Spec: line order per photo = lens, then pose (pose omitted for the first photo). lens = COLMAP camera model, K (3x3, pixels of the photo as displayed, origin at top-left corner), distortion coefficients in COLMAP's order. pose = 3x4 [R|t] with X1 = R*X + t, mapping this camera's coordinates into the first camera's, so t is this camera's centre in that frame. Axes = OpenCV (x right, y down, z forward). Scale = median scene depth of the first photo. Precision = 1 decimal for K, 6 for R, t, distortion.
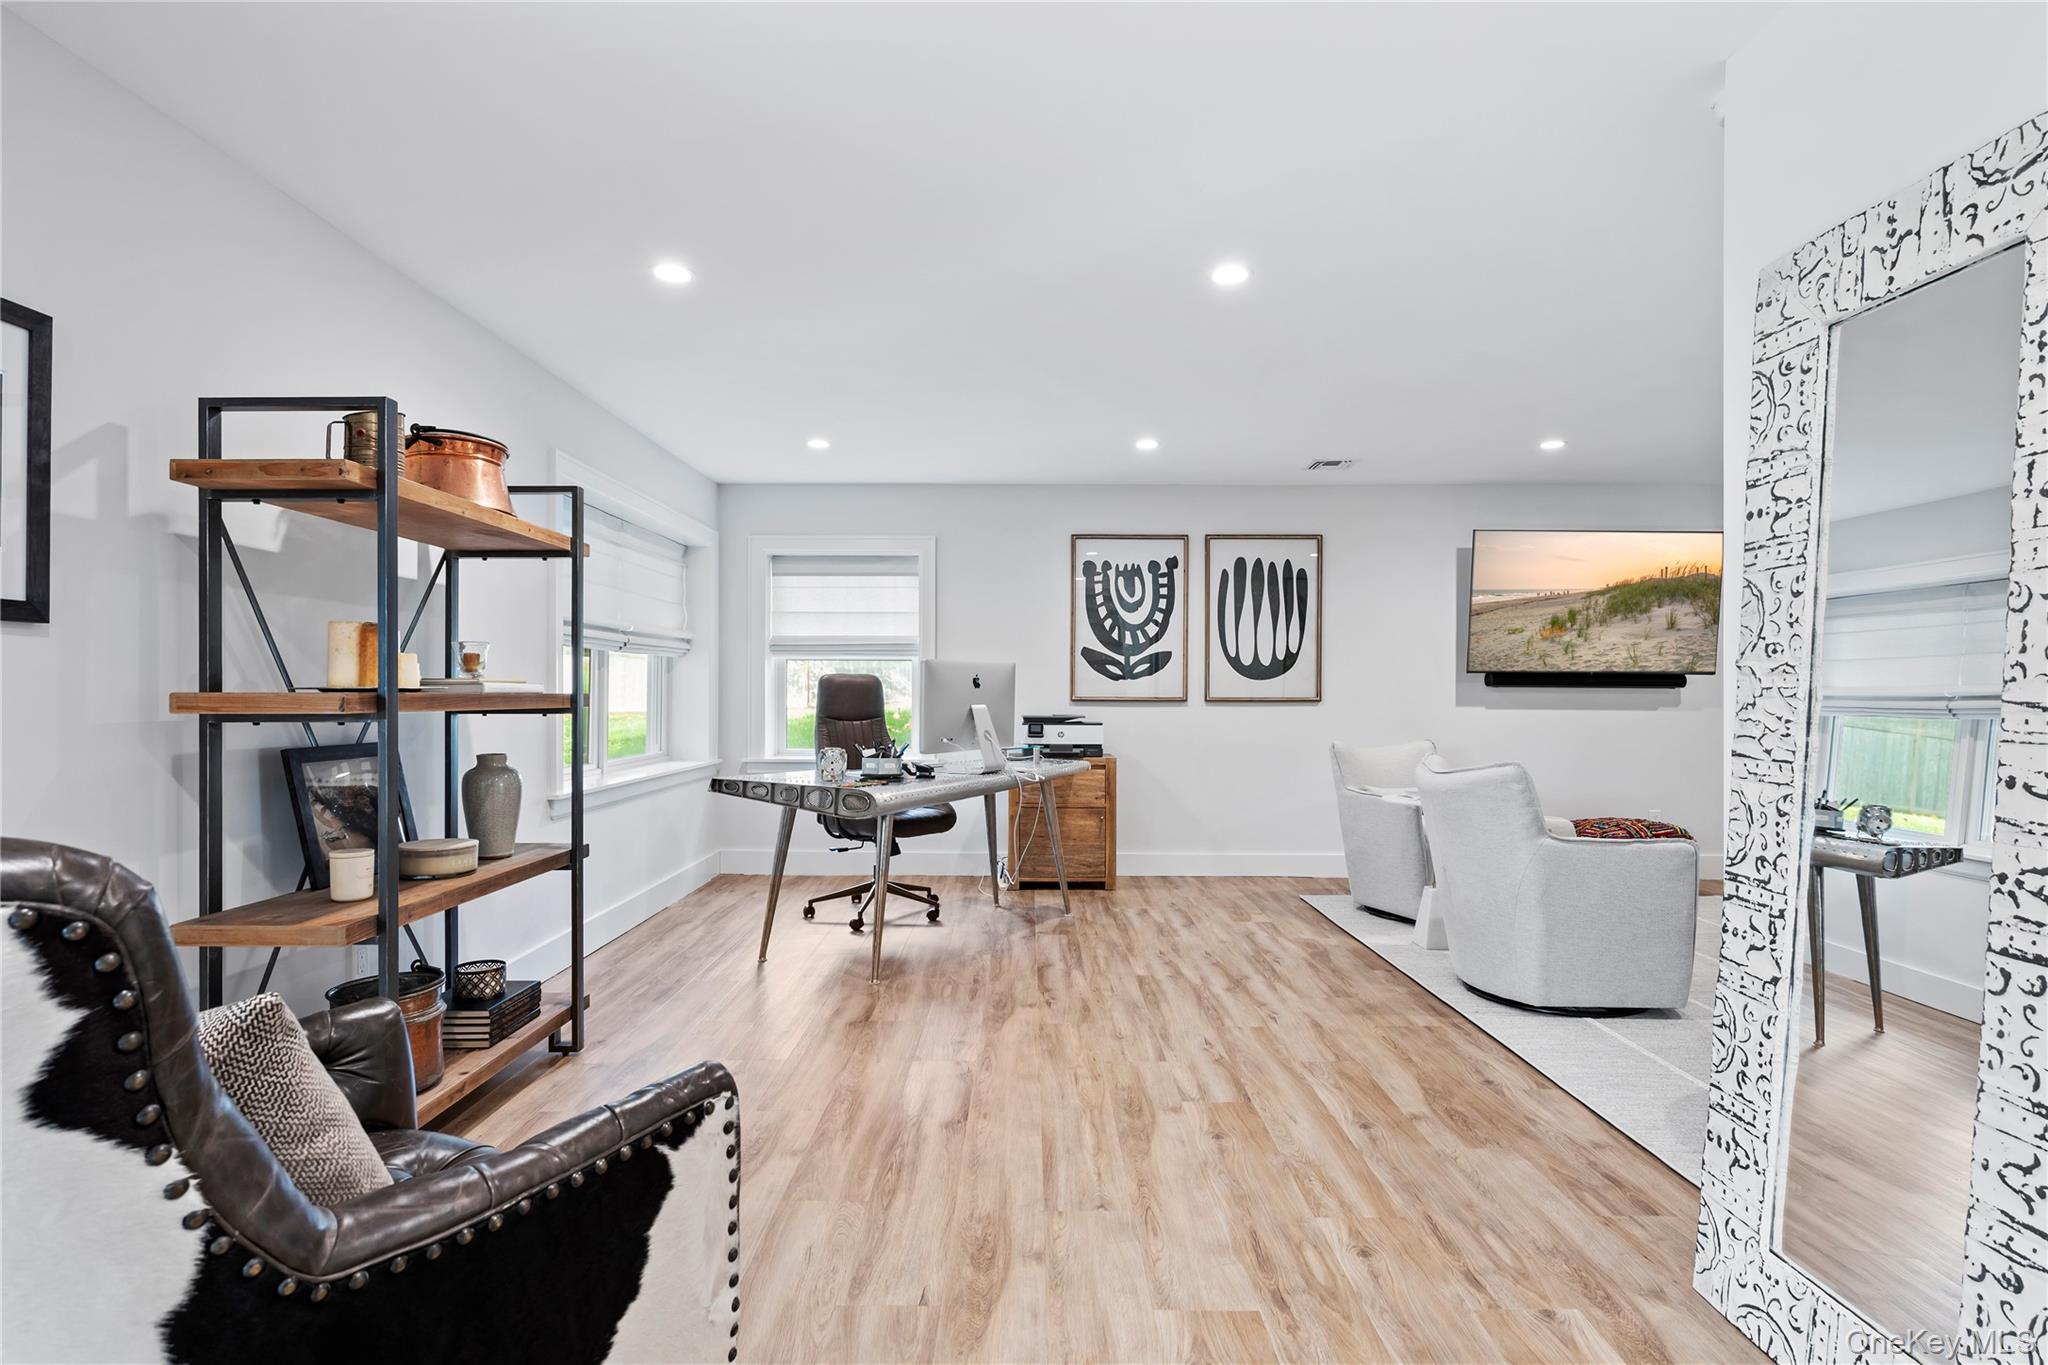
lens RADIAL K [[1003.5, 0, 1022.7], [0, 1003.5, 690.1], [0, 0, 1]] dist [0.001356, -0.001065]
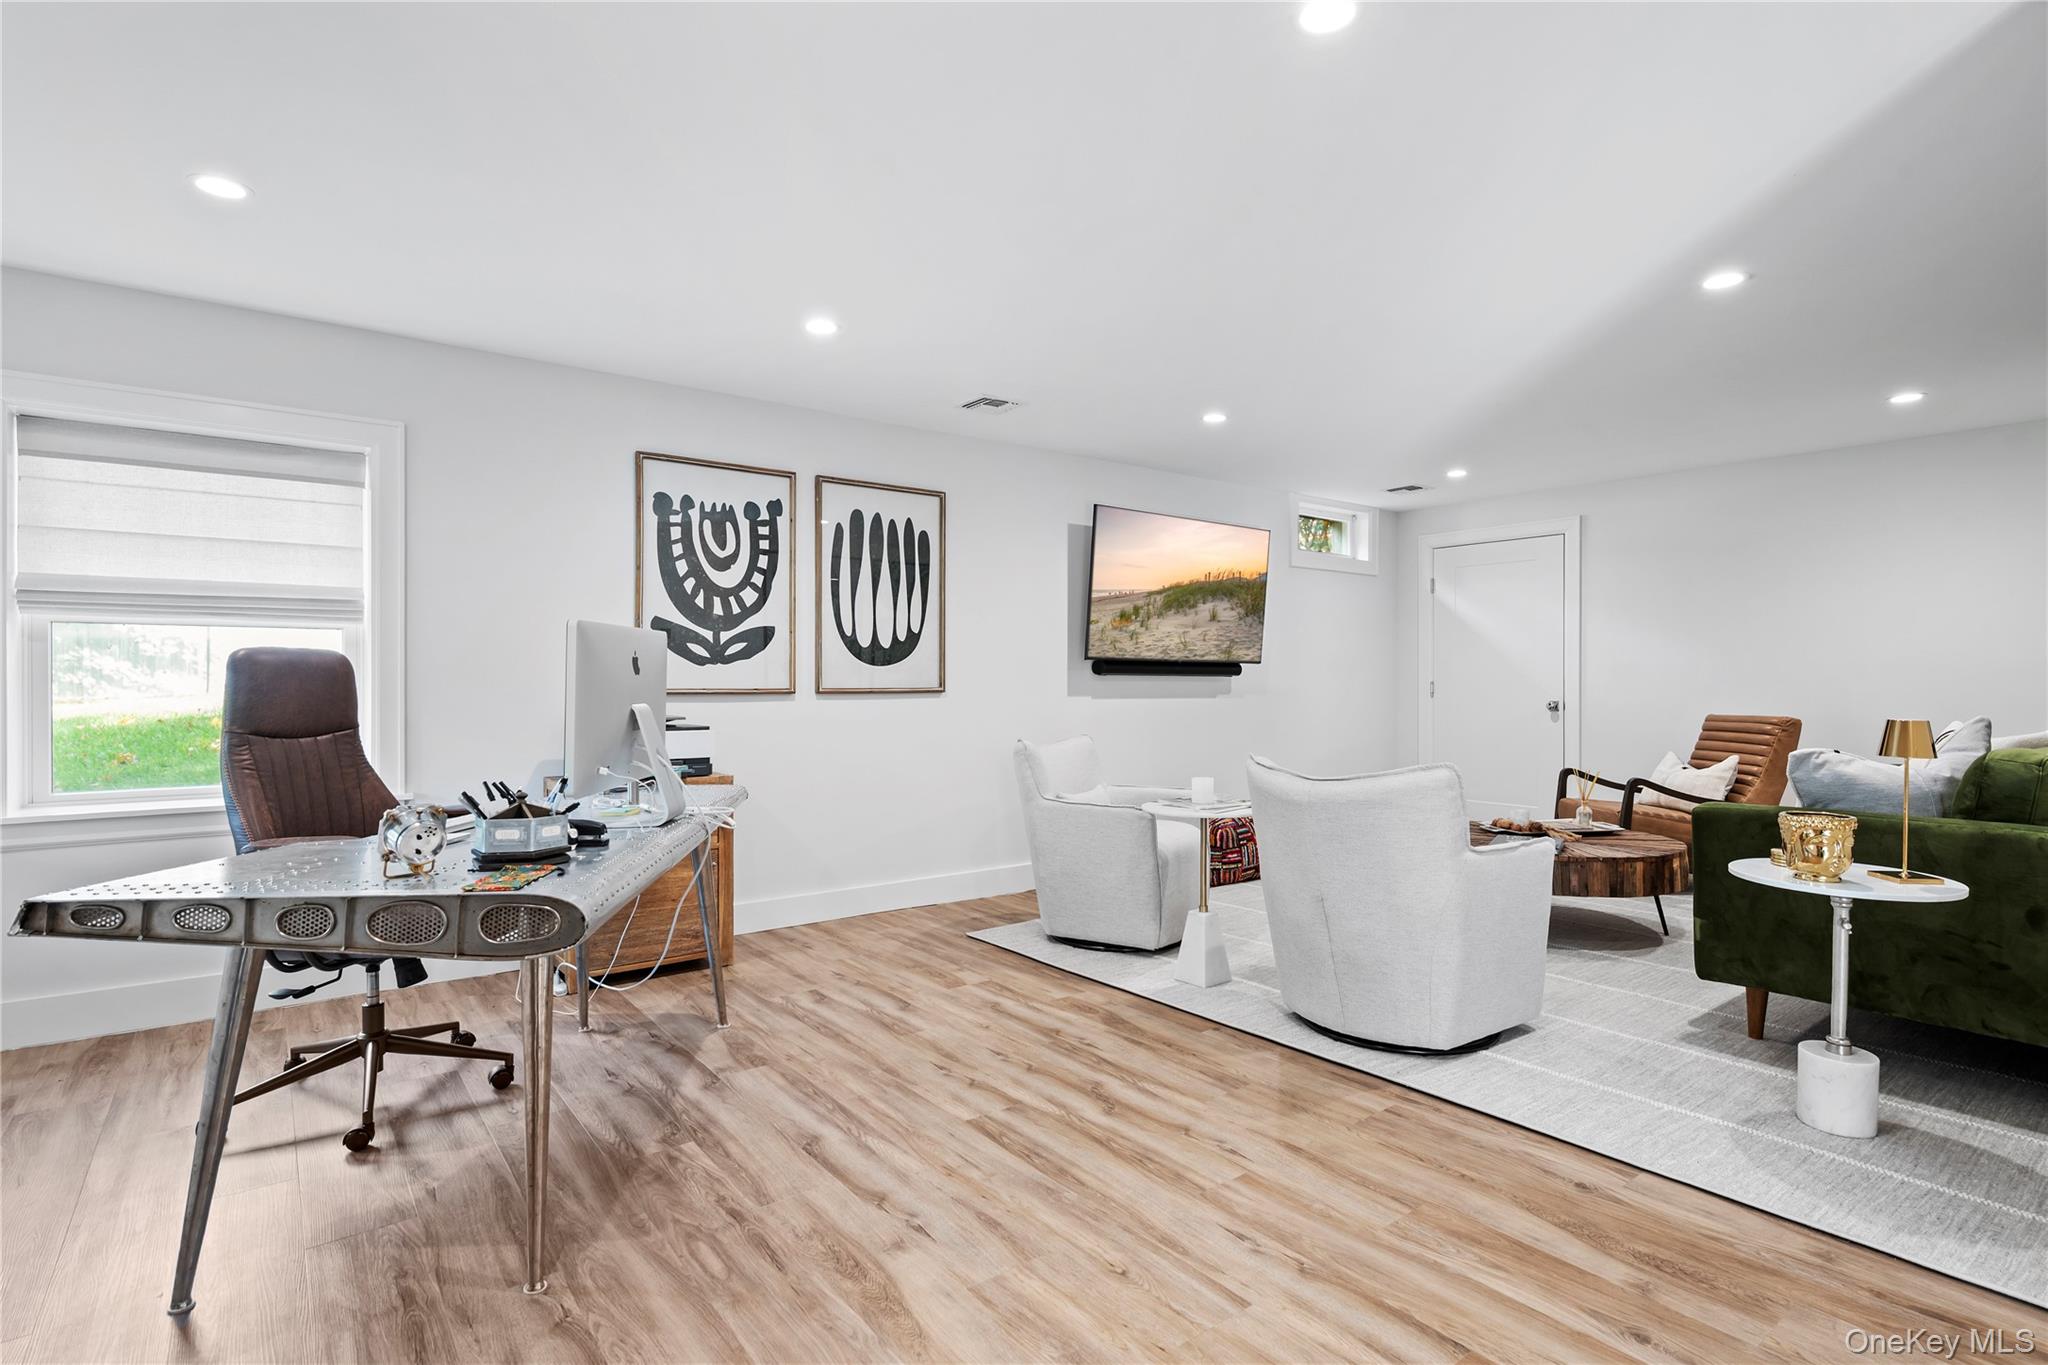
lens RADIAL K [[1003.5, 0, 1024.2], [0, 1003.5, 681.1], [0, 0, 1]] dist [0.001356, -0.001065]
pose [[0.795084, -0.002619, 0.606494, -0.156119], [0.001410, 0.999996, 0.002469, 0.000204], [-0.606498, -0.001108, 0.795084, 0.295854]]
